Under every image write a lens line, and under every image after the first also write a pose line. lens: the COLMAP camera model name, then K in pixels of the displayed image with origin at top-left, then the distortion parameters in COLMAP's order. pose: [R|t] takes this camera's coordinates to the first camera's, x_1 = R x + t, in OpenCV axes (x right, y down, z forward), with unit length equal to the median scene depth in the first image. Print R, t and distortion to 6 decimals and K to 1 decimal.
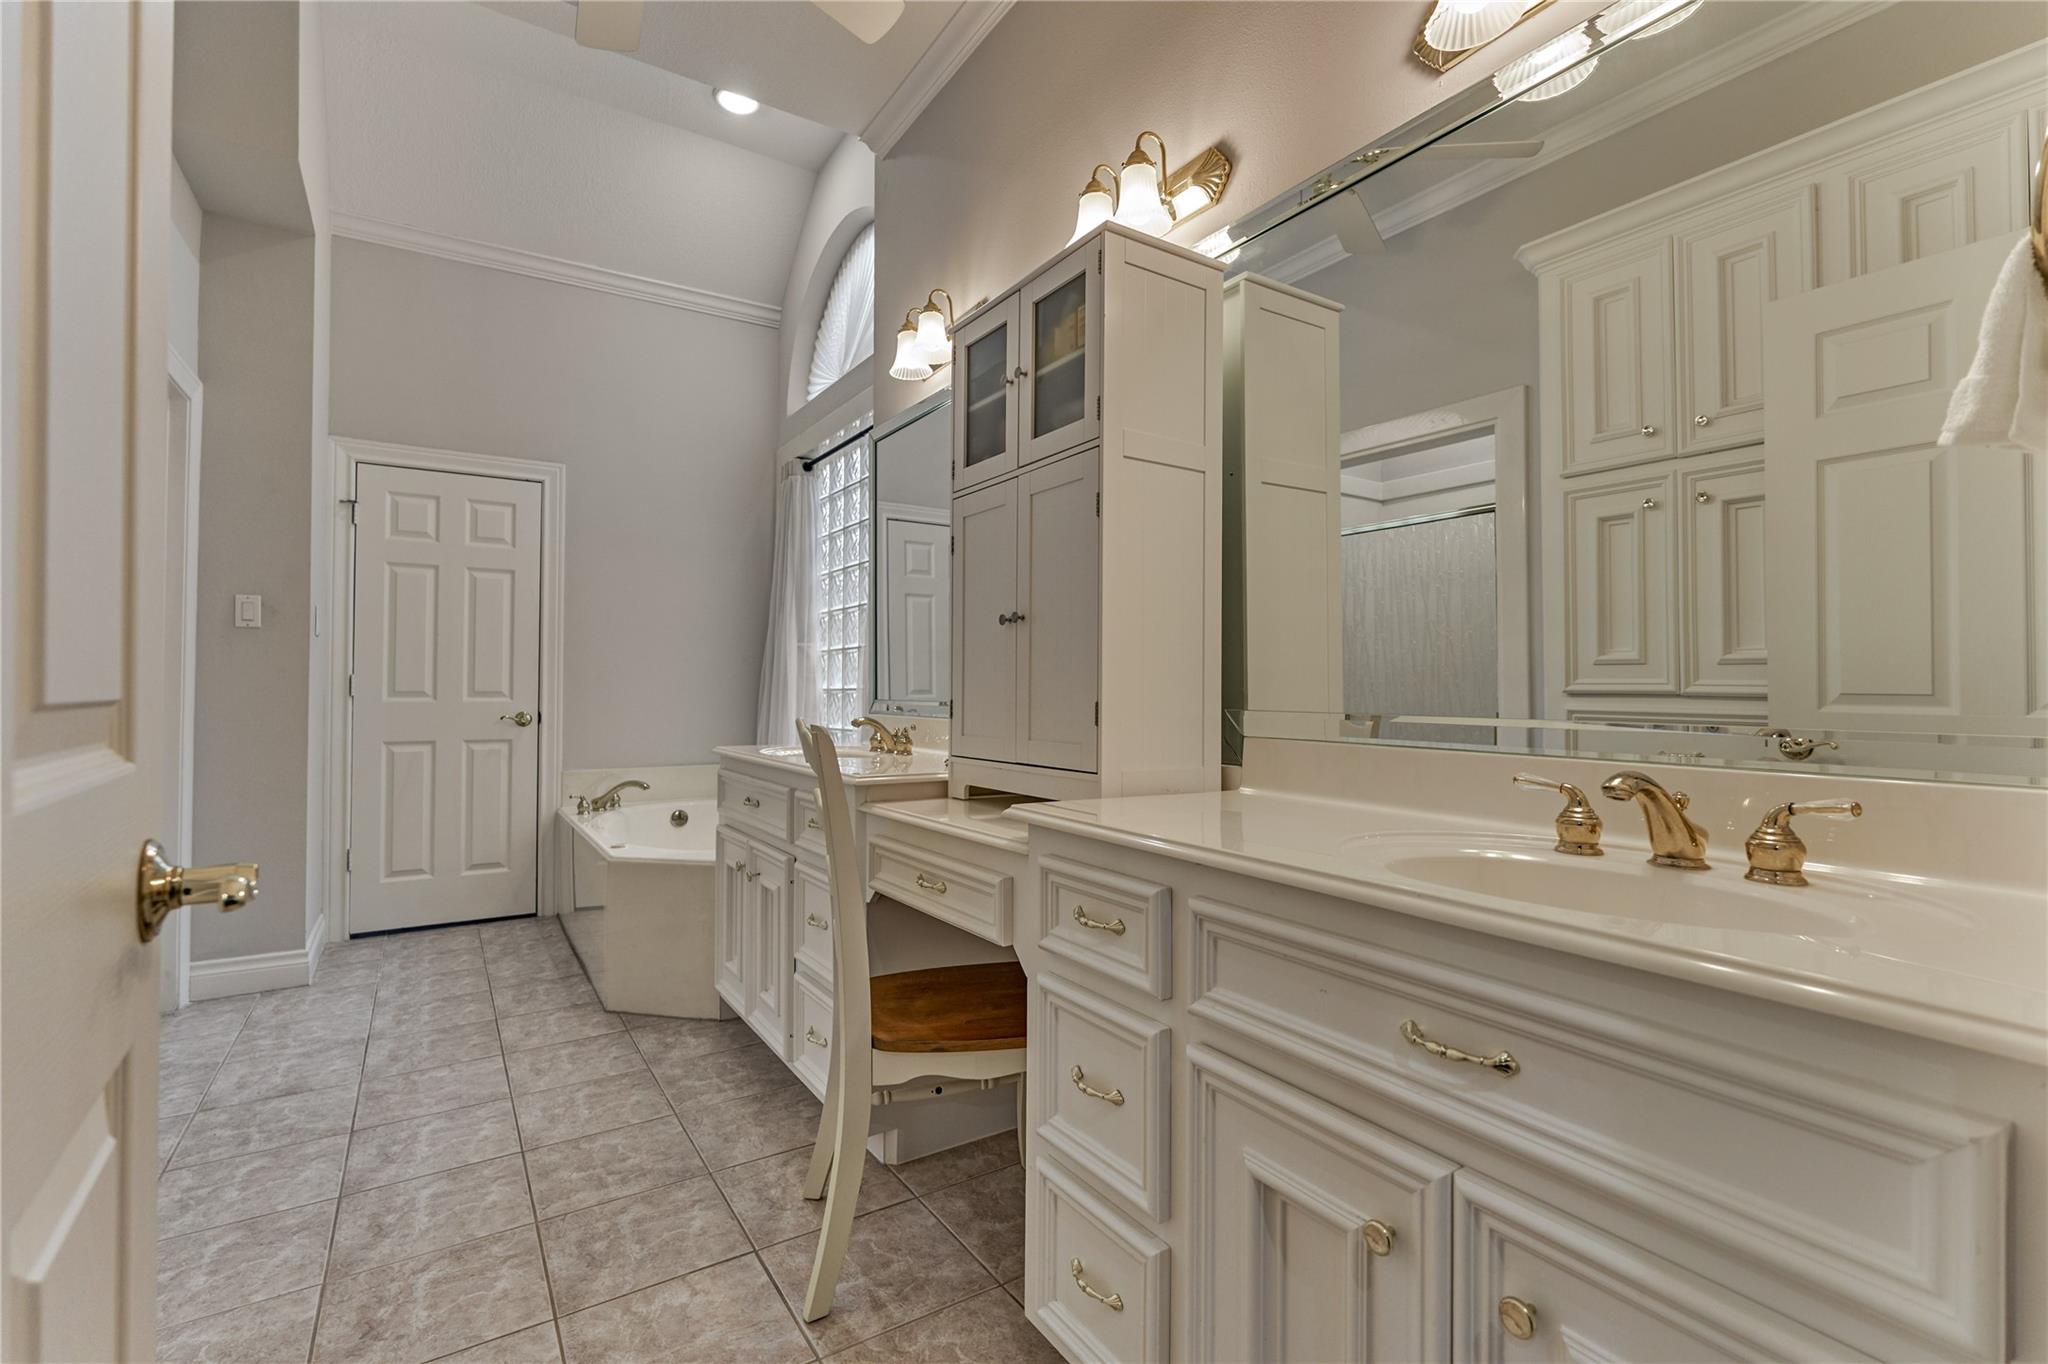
lens RADIAL K [[900.7, 0, 1022.5], [0, 900.7, 680.2], [0, 0, 1]] dist [0.000750, 0.000001]
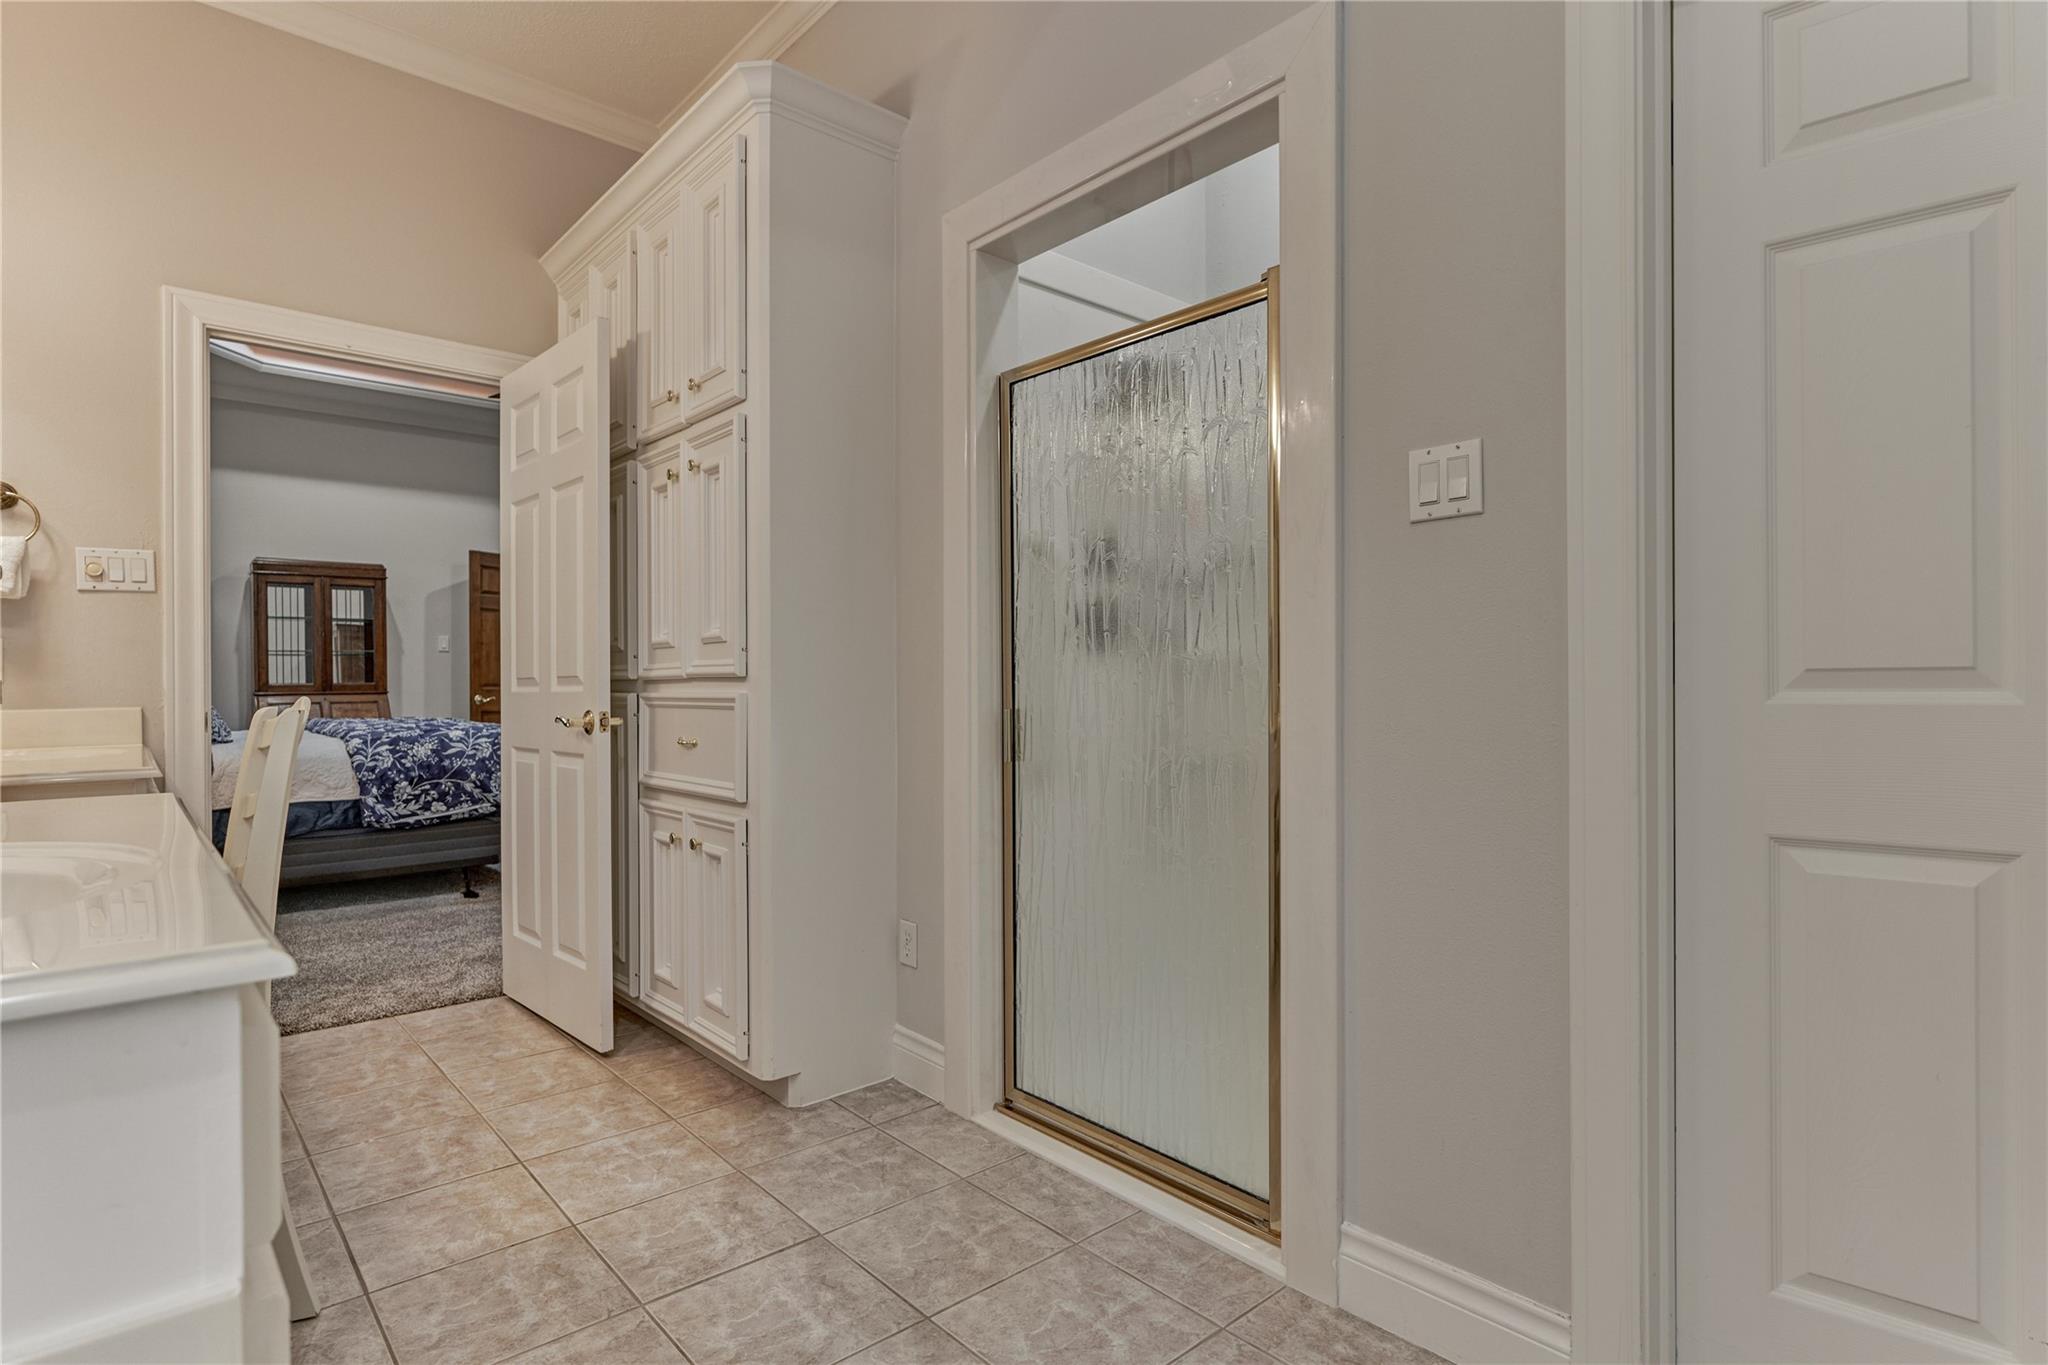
lens RADIAL K [[1038.9, 0, 1024.5], [0, 1038.9, 683.2], [0, 0, 1]] dist [-0.000792, 0.000147]
pose [[-0.989555, 0.004108, -0.144100, -0.791330], [0.005686, 0.999928, -0.010540, 0.042429], [0.144046, -0.011249, -0.989507, 2.107225]]
